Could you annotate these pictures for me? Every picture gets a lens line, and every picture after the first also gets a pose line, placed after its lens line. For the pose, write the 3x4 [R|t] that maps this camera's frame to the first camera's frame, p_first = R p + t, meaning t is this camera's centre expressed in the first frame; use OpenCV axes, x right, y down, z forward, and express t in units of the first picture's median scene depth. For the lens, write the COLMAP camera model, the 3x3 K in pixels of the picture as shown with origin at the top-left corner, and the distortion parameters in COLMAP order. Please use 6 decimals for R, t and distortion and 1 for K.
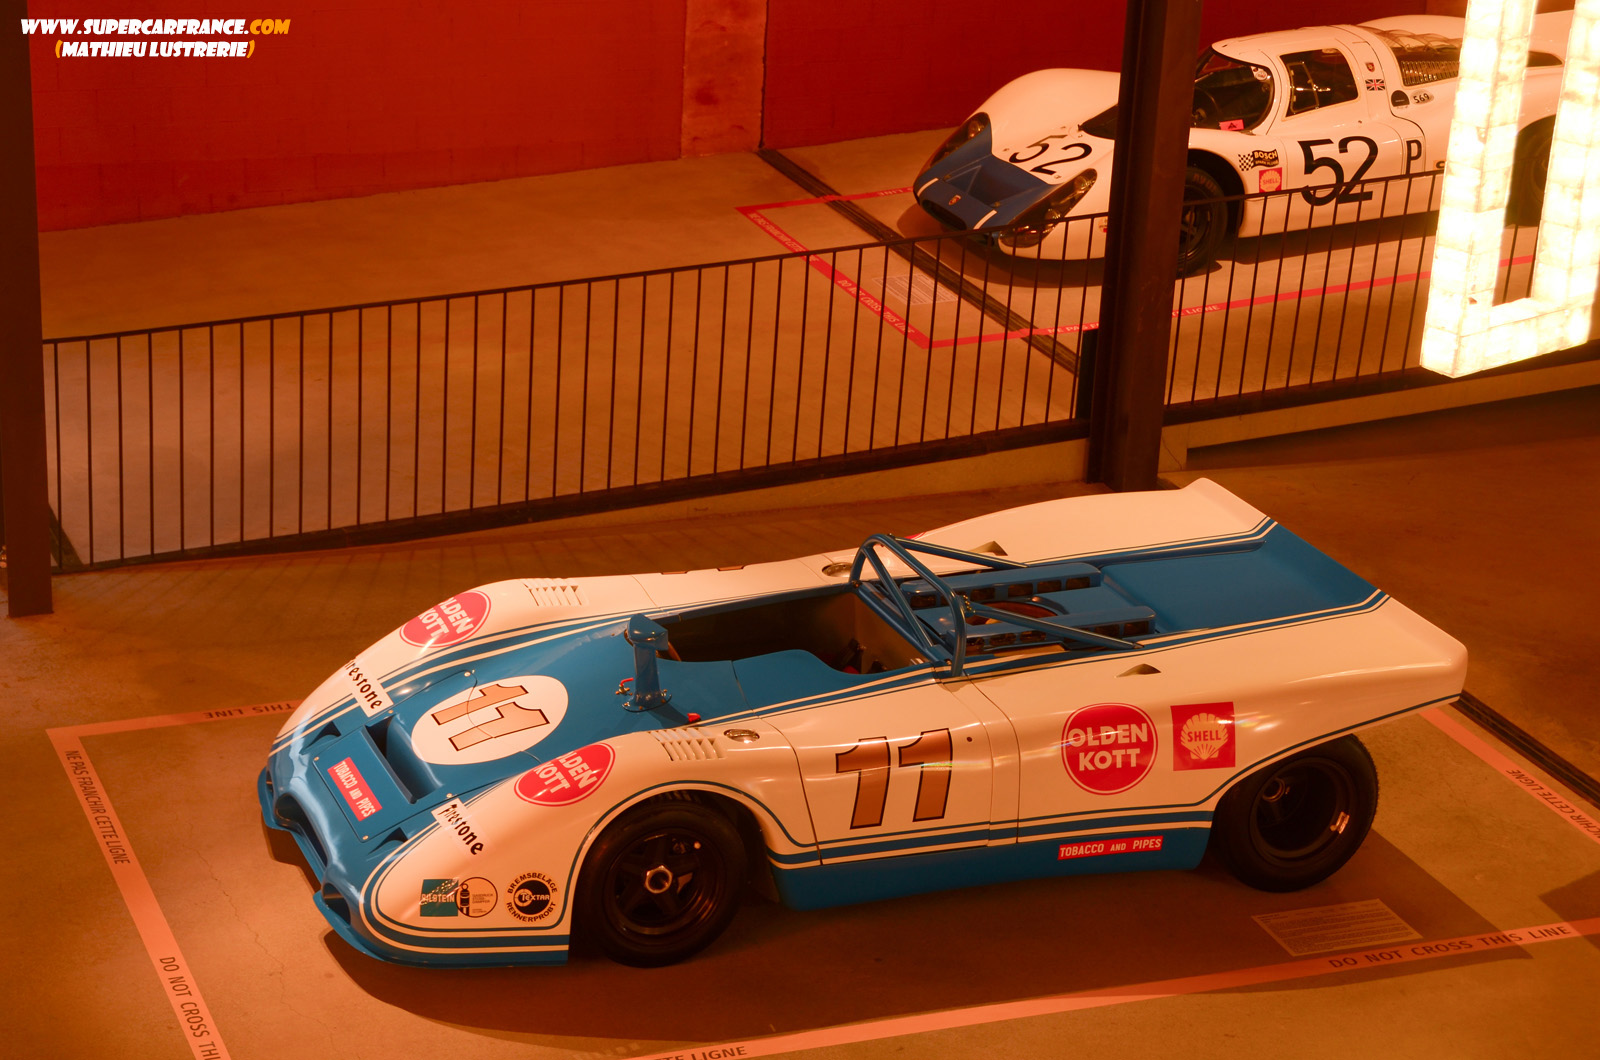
lens RADIAL K [[3284.4, 0, 801.3], [0, 3284.4, 528.7], [0, 0, 1]] dist [0.182452, 0.000000]
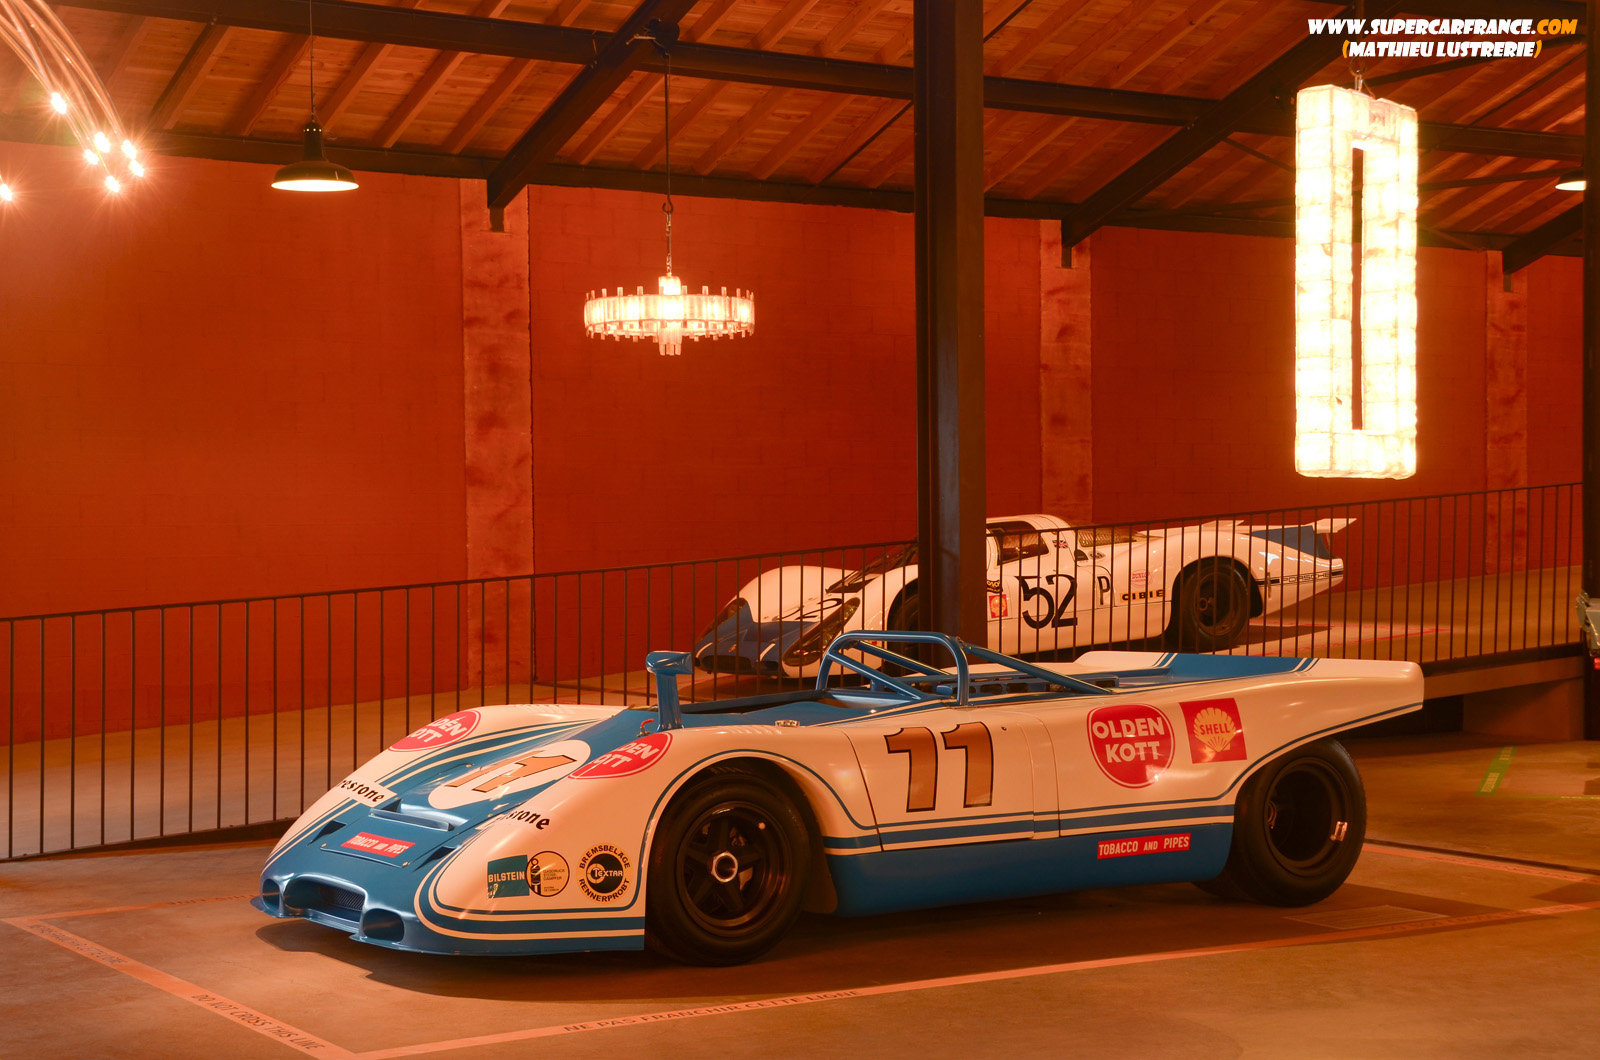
lens RADIAL K [[2447.9, 0, 792.5], [0, 2447.9, 539.8], [0, 0, 1]] dist [0.138909, 0.000000]
pose [[0.980465, -0.055040, 0.188834, -0.148249], [0.117997, 0.932698, -0.340810, 0.254449], [-0.157367, 0.356434, 0.920972, 0.297587]]
